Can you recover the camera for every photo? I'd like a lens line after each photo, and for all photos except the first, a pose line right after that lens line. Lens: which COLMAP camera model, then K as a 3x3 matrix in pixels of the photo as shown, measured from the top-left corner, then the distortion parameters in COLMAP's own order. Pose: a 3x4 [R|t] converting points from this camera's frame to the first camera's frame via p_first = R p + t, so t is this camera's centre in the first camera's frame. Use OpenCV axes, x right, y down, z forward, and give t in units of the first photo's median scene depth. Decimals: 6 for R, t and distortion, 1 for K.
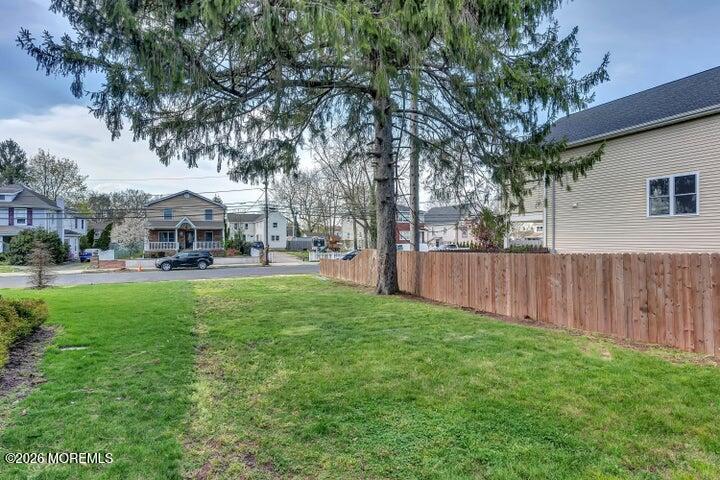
lens RADIAL K [[340.4, 0, 360.0], [0, 340.4, 240.0], [0, 0, 1]] dist [-0.001836, -0.000282]
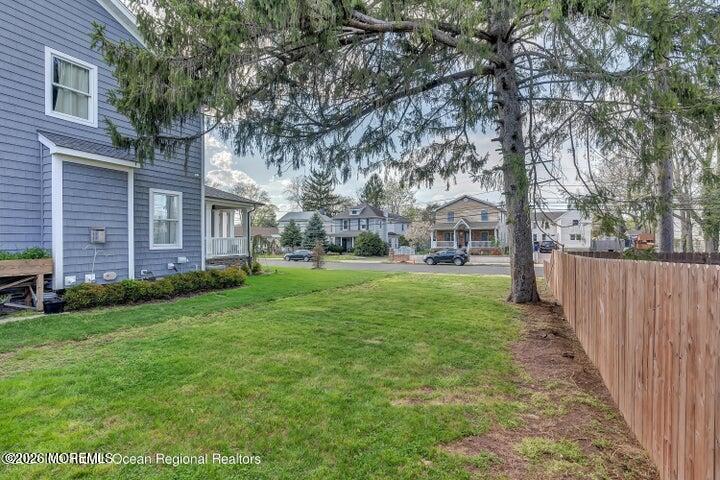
lens RADIAL K [[340.4, 0, 360.0], [0, 340.4, 240.0], [0, 0, 1]] dist [-0.001836, -0.000282]
pose [[0.587614, 0.001569, -0.809140, 0.197541], [-0.002480, 0.999997, 0.000138, 0.002325], [0.809138, 0.001925, 0.587616, 0.073090]]
